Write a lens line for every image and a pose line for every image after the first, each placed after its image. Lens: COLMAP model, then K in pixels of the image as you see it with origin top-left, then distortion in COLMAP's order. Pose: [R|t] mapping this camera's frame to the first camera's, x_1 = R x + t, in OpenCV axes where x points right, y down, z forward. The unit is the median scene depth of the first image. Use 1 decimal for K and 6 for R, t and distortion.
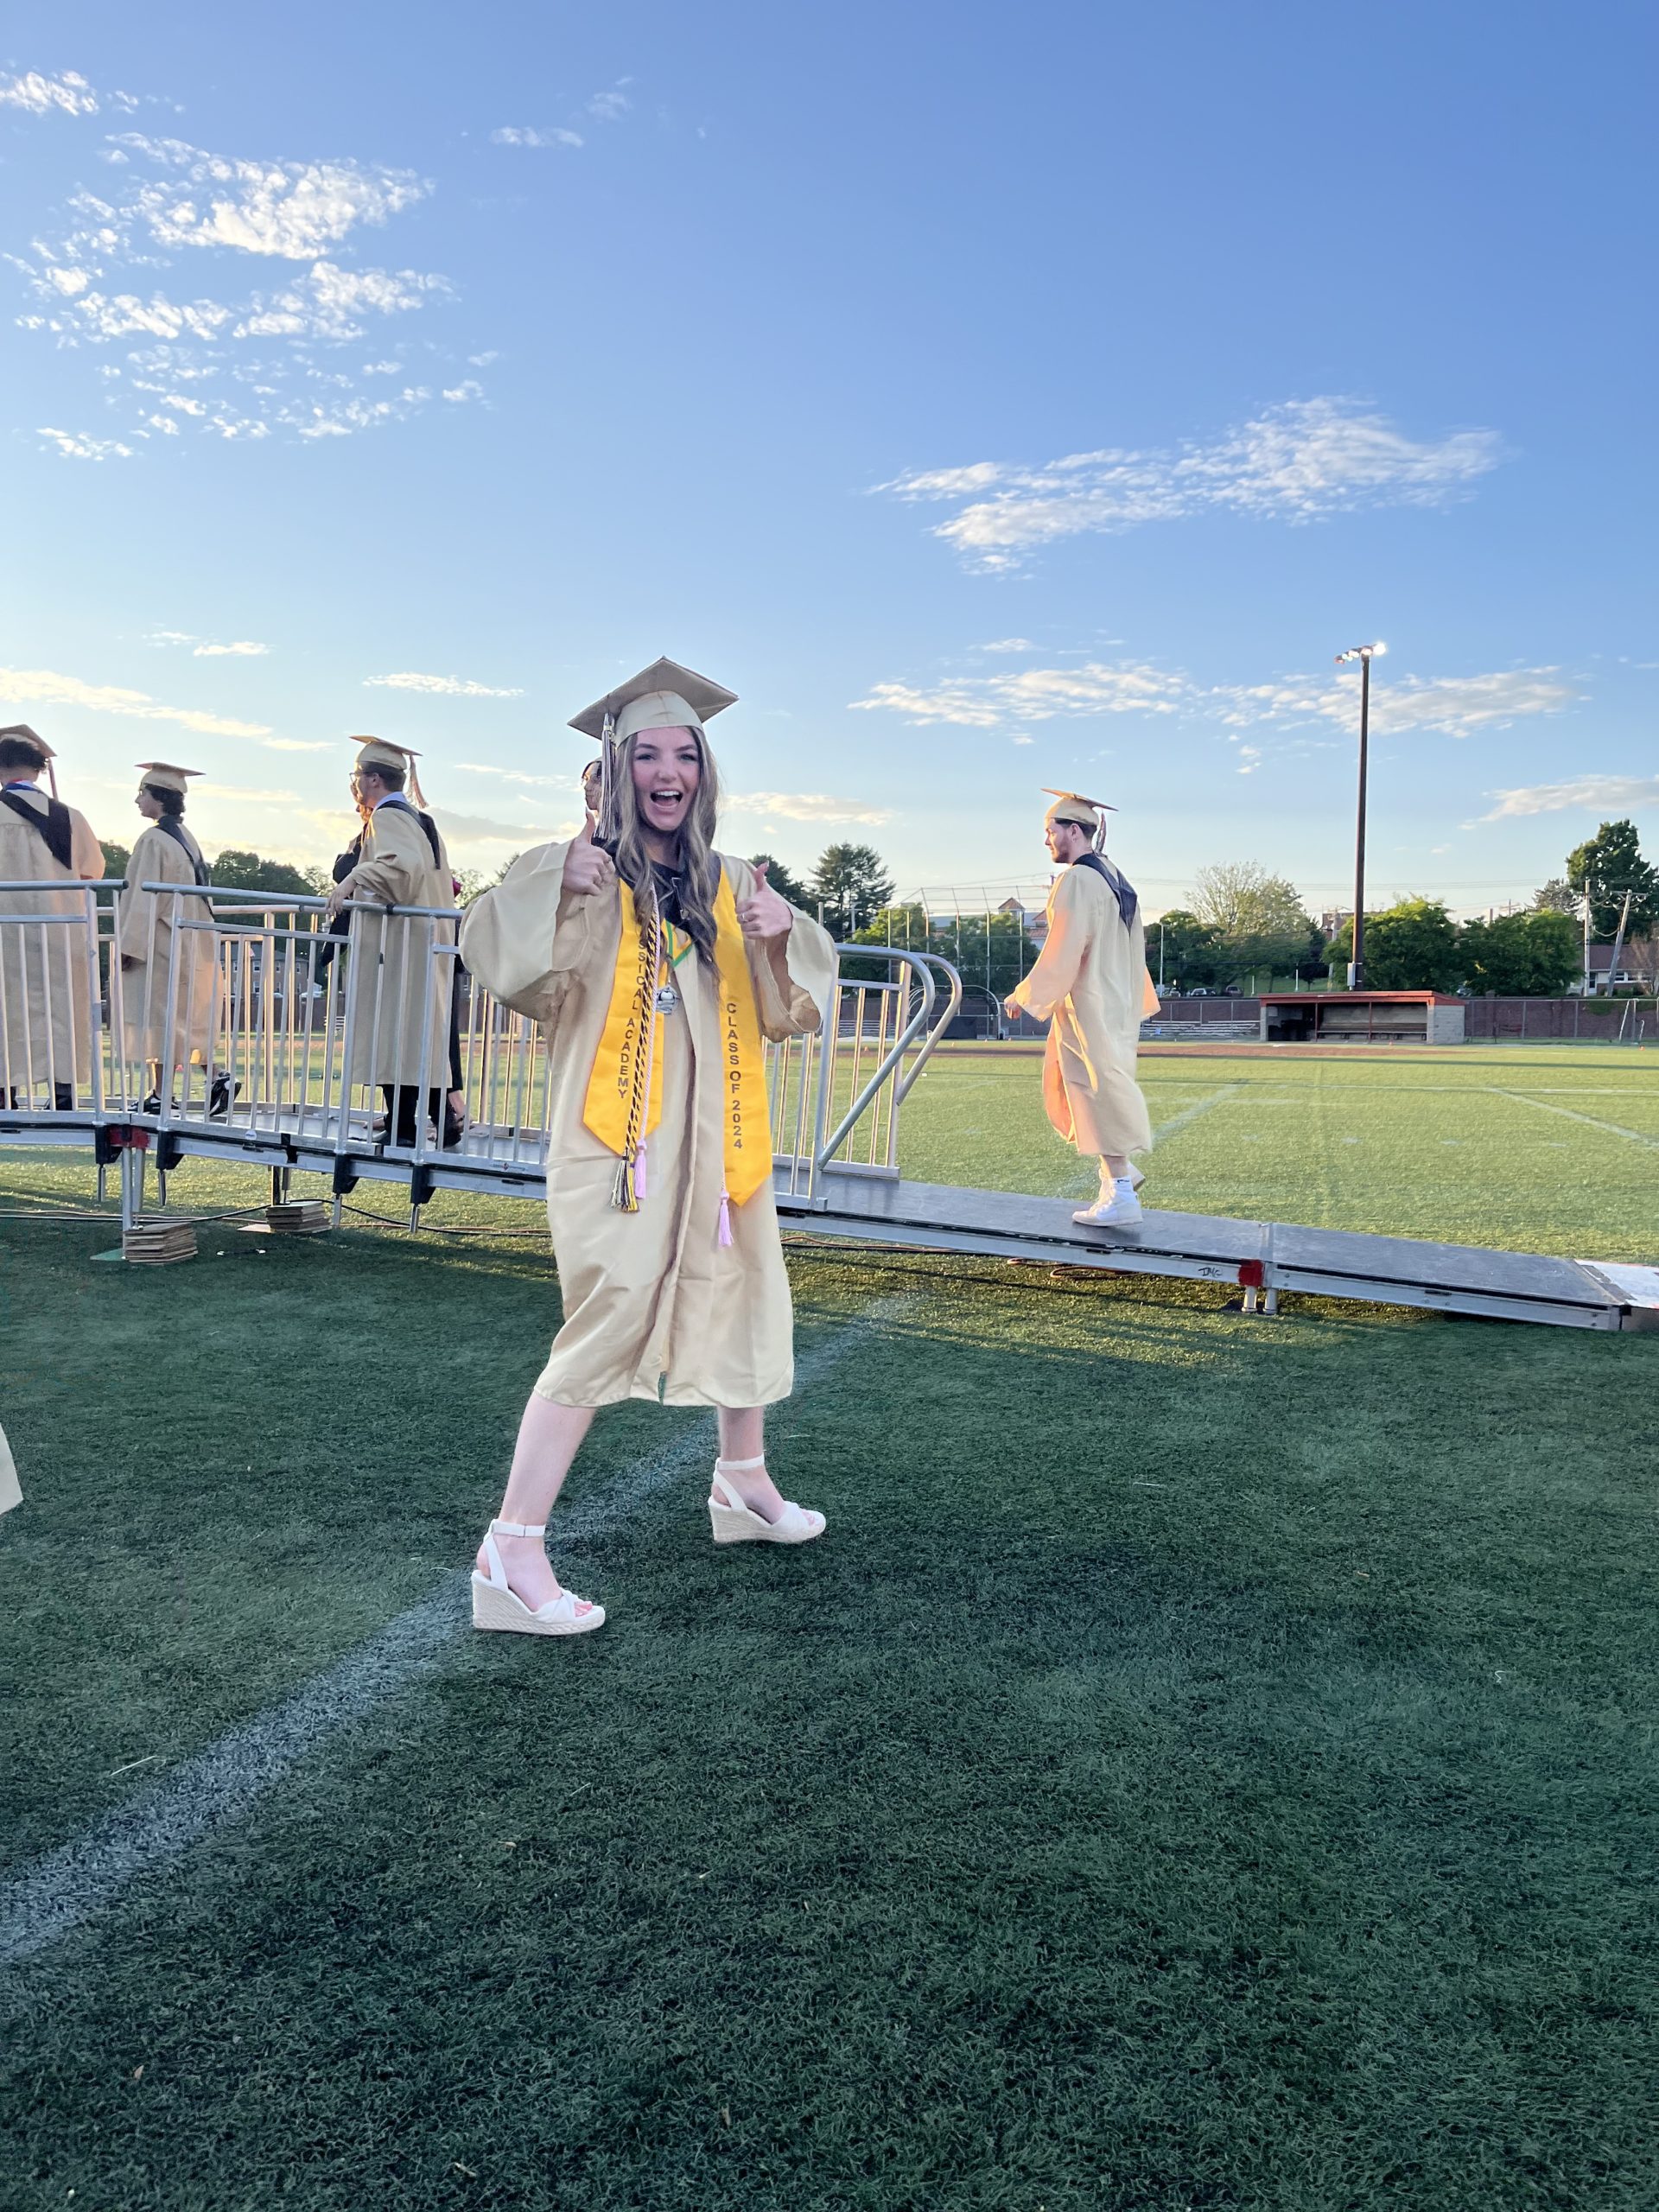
lens RADIAL K [[1671.4, 0, 855.5], [0, 1671.4, 1112.8], [0, 0, 1]] dist [0.087859, -0.098554]
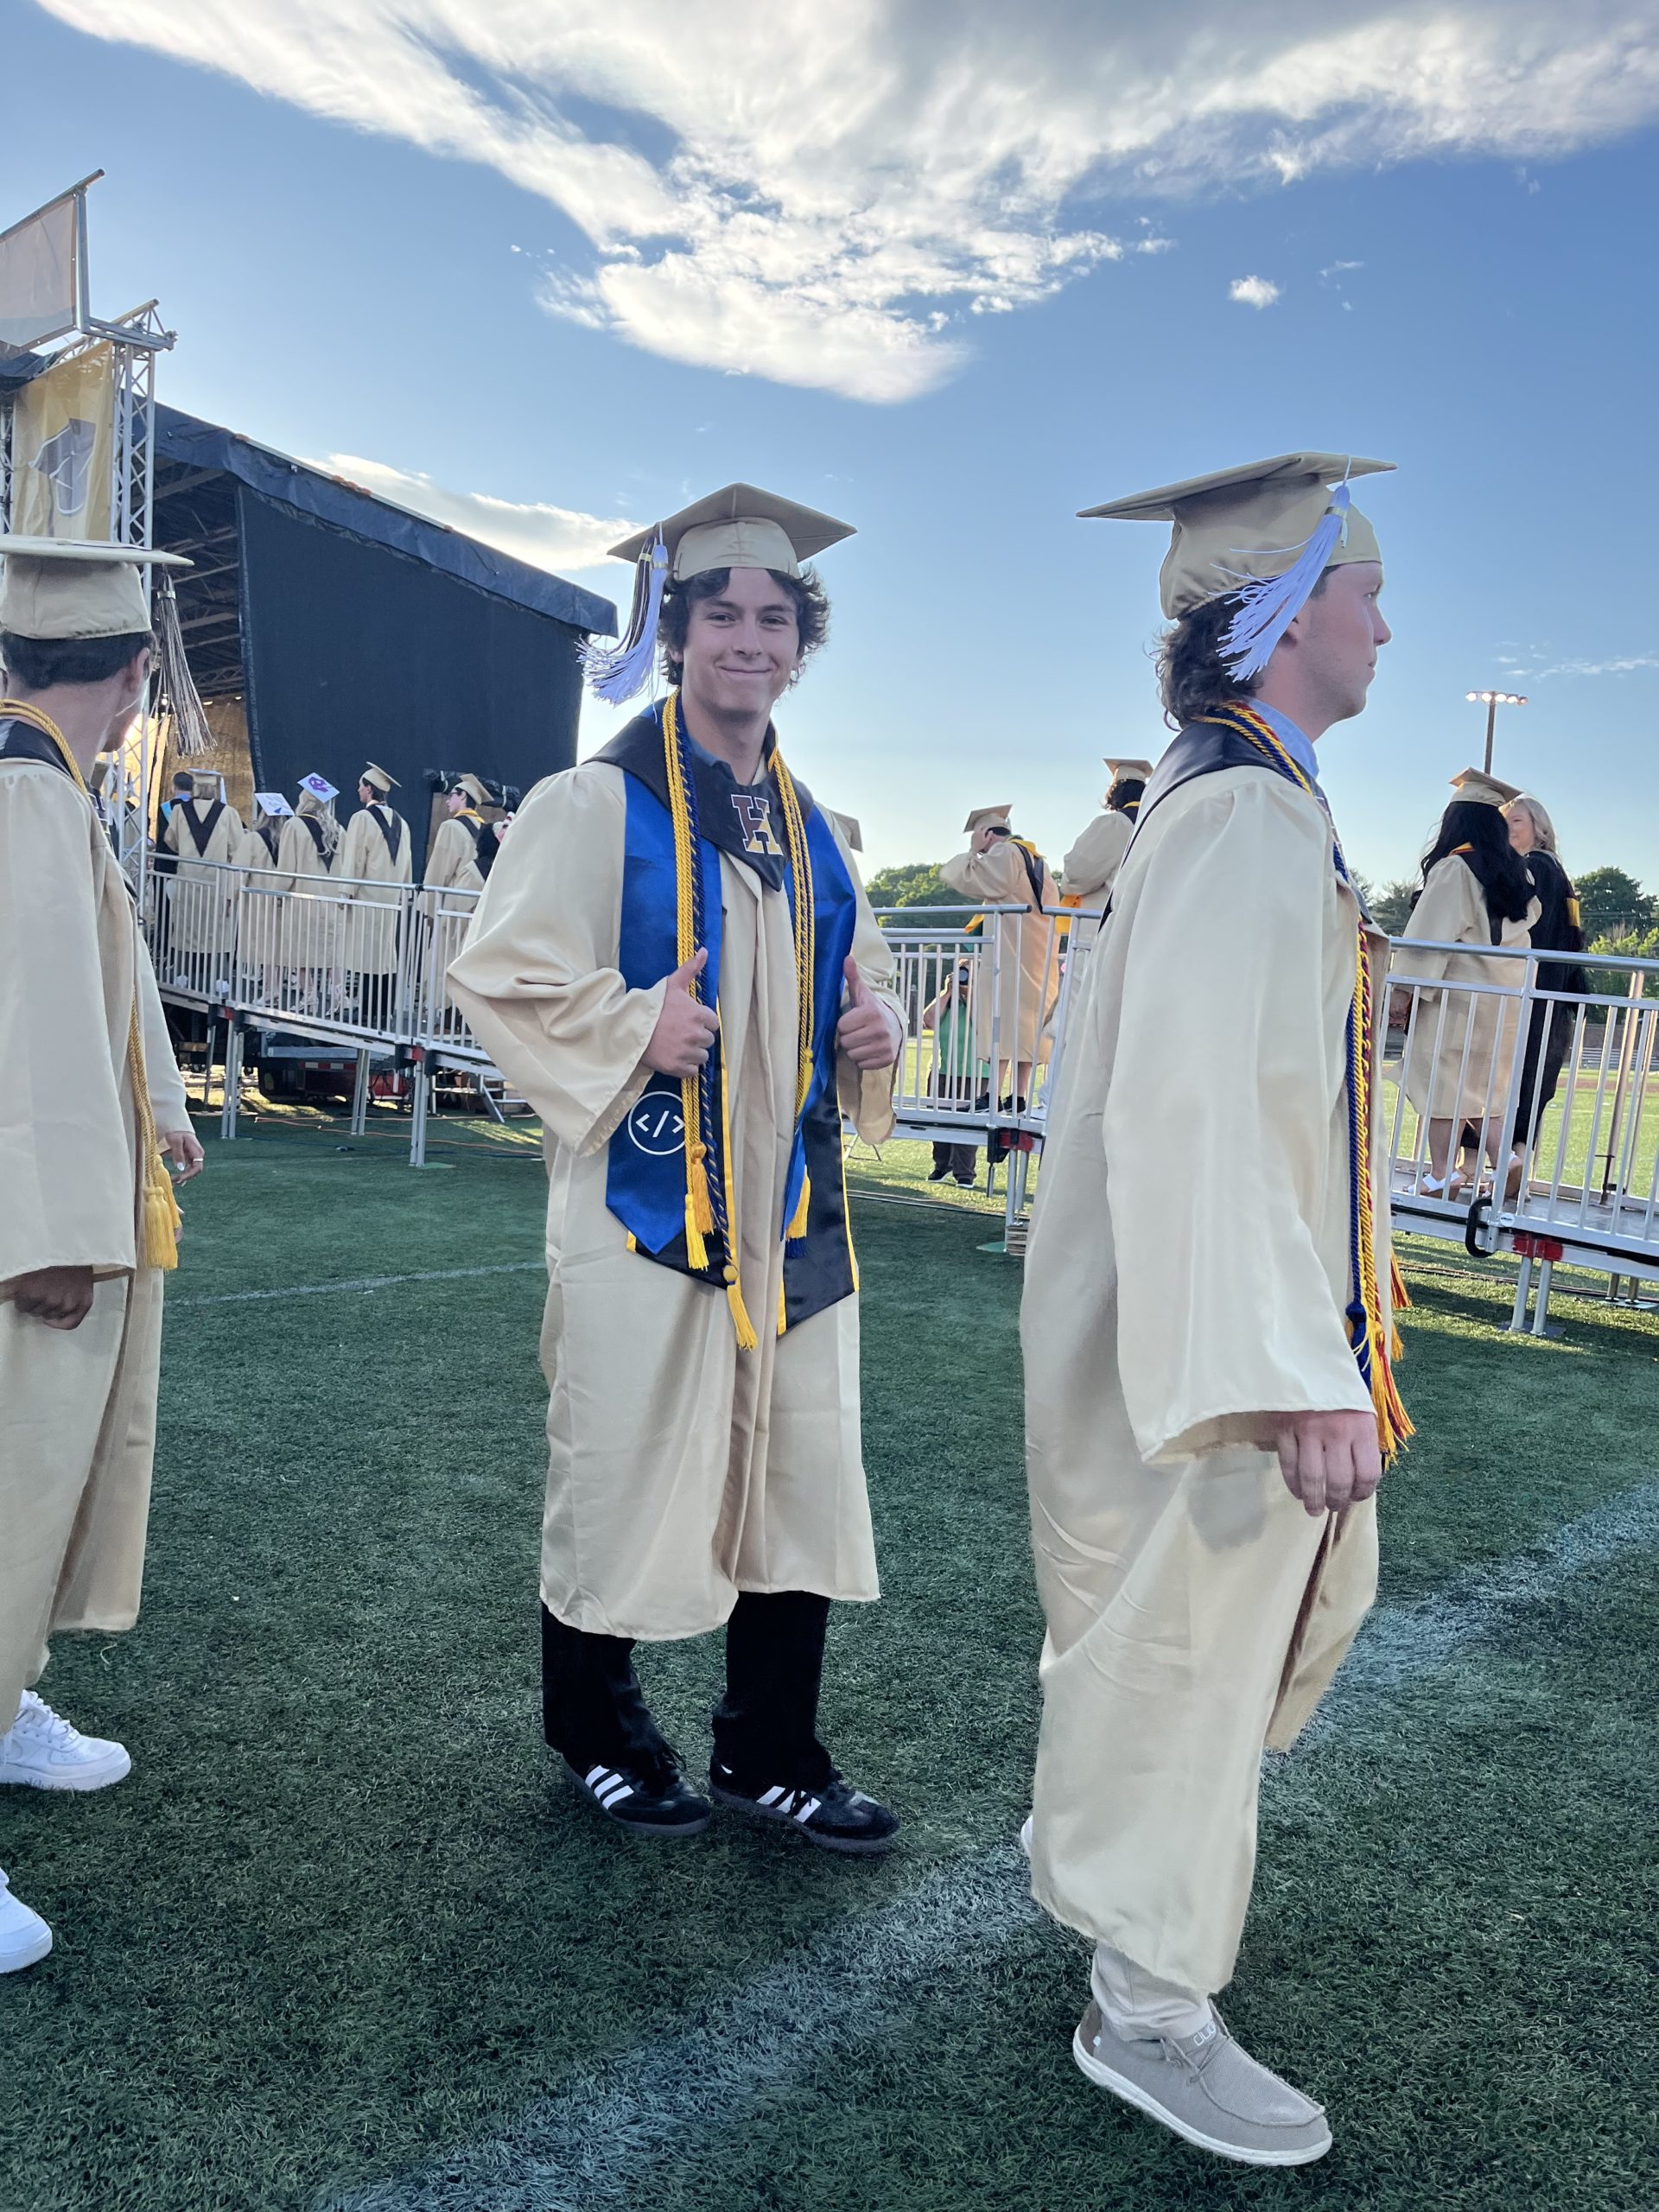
lens RADIAL K [[1671.9, 0, 847.4], [0, 1671.9, 1113.3], [0, 0, 1]] dist [0.063983, -0.080394]
pose [[0.892363, 0.054009, -0.448075, -0.122040], [-0.057928, 0.998308, 0.004966, -0.005573], [0.447585, 0.021524, 0.893982, -0.034143]]
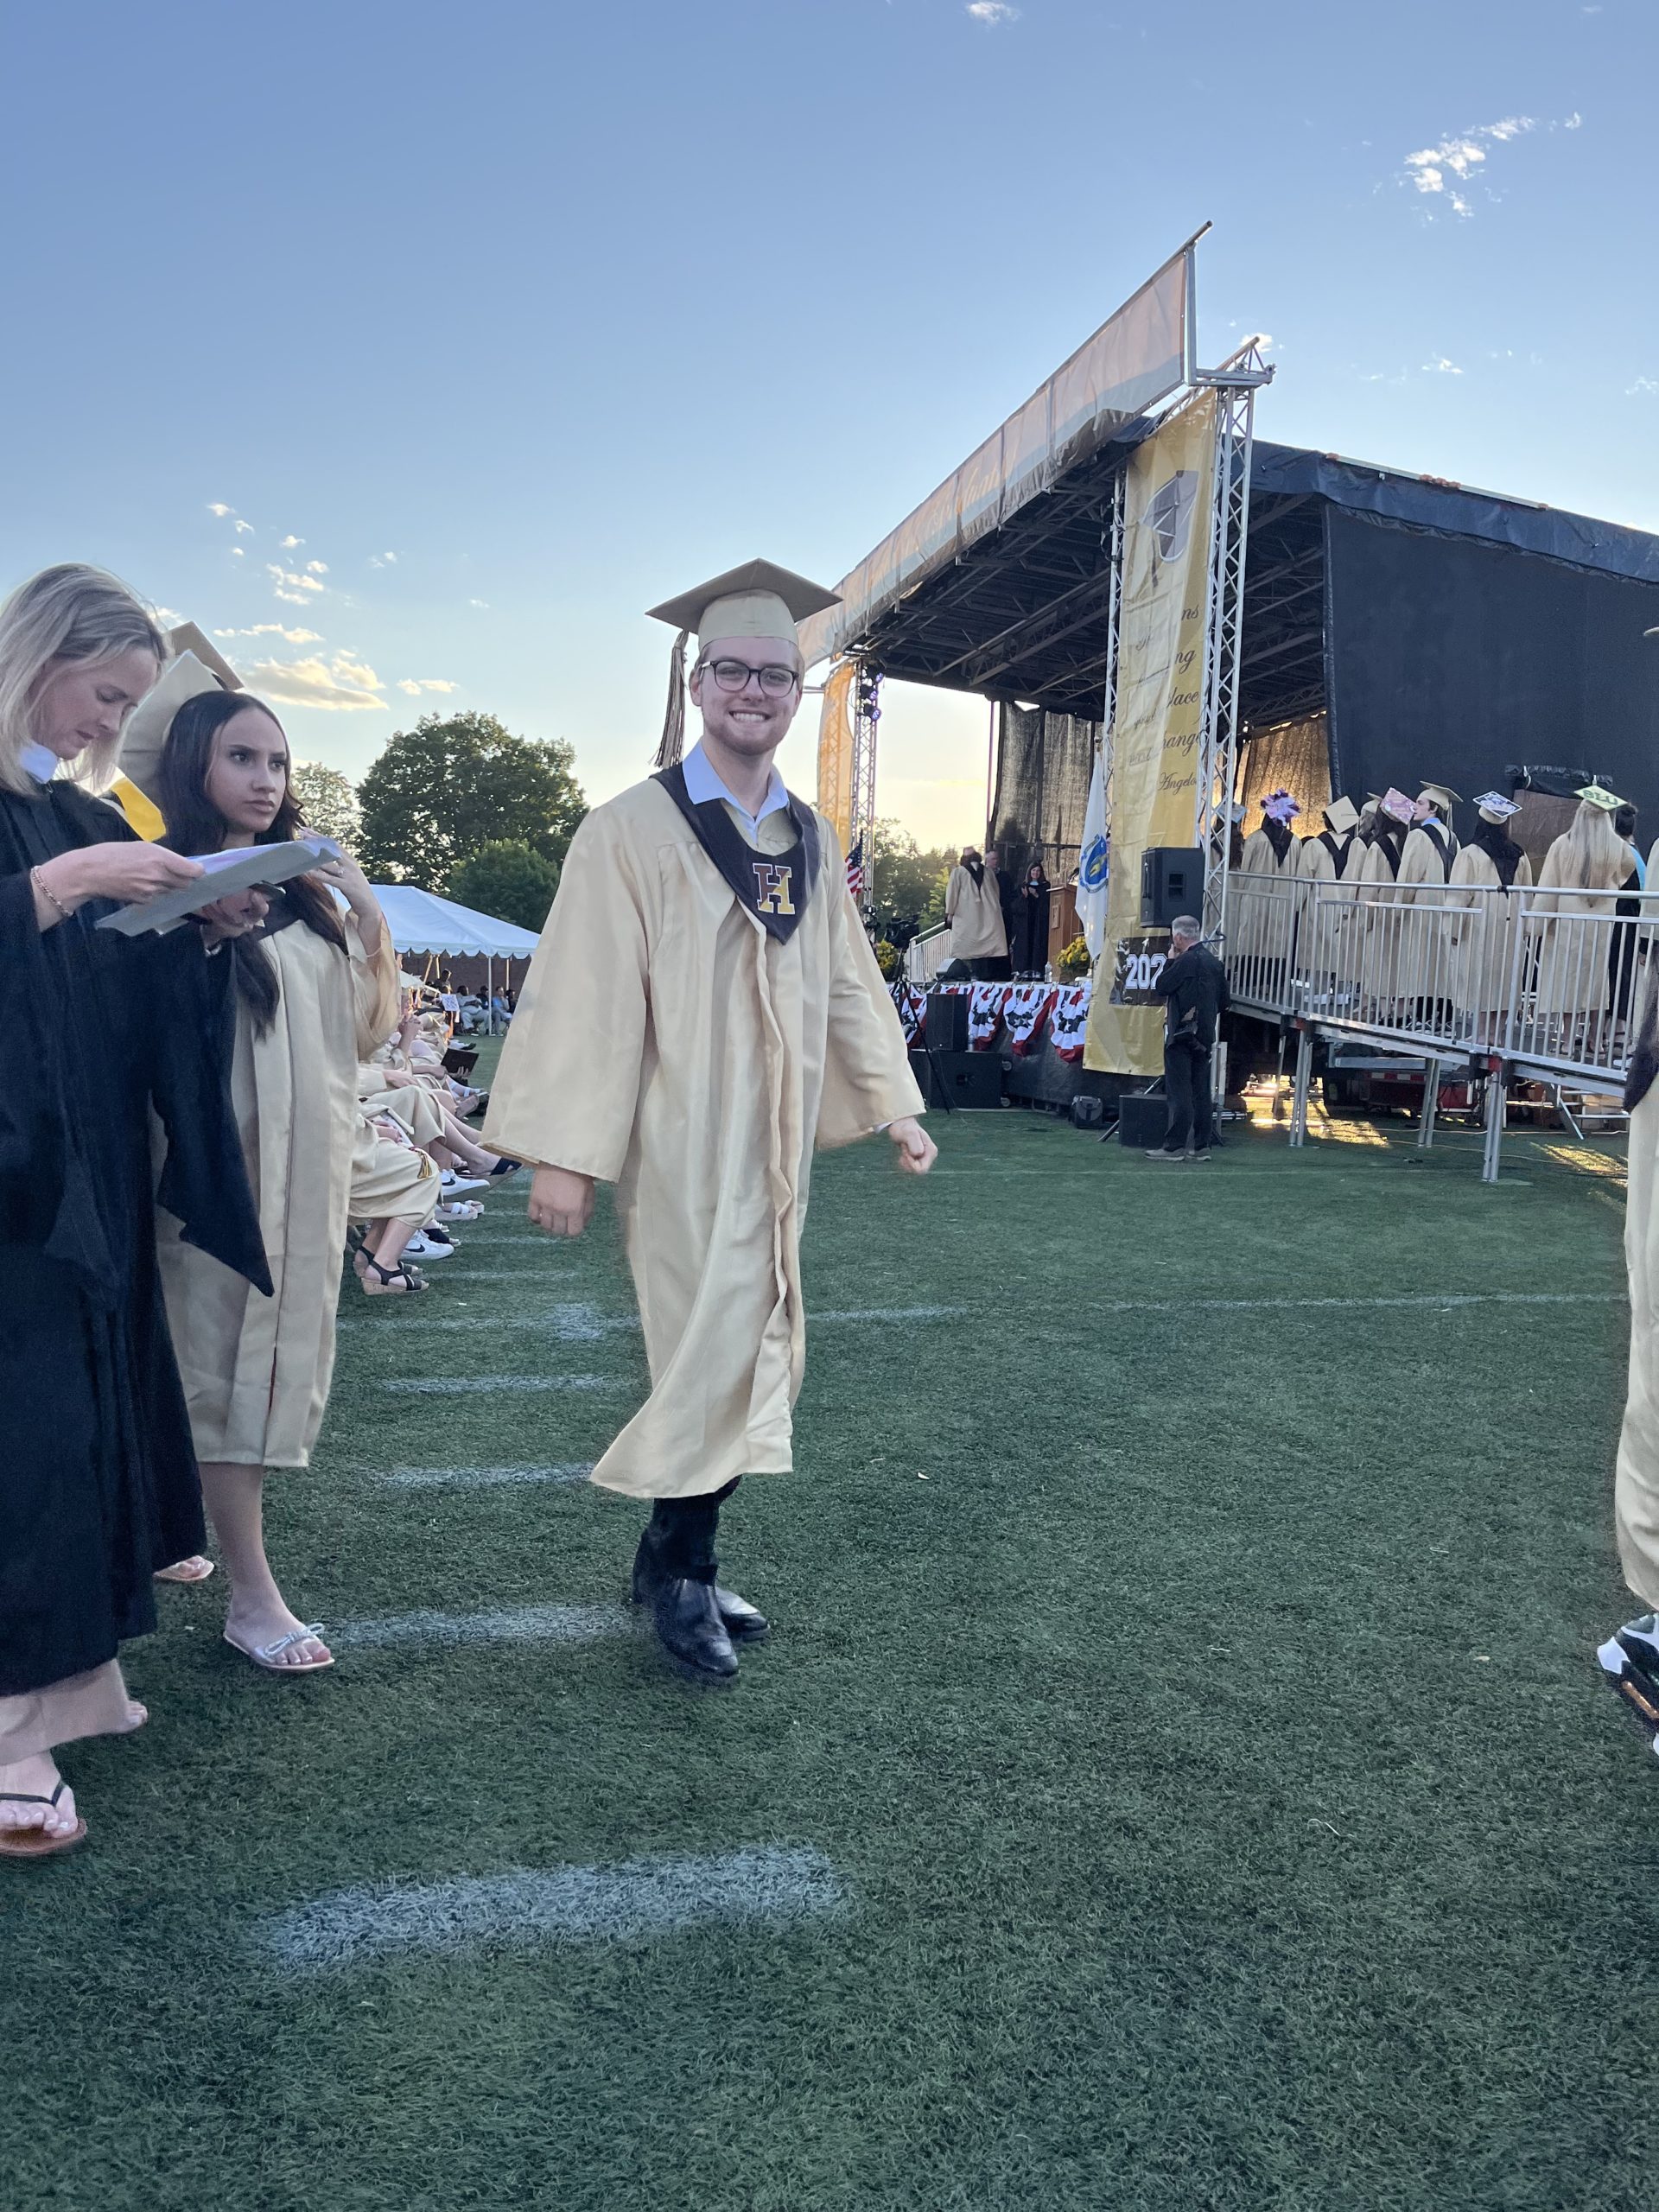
lens RADIAL K [[1665.7, 0, 852.5], [0, 1665.7, 1121.2], [0, 0, 1]] dist [0.066592, -0.086564]
pose [[0.477566, 0.070415, -0.875770, -0.193588], [-0.070509, 0.996640, 0.041684, 0.006035], [0.875762, 0.041843, 0.480926, -0.010359]]
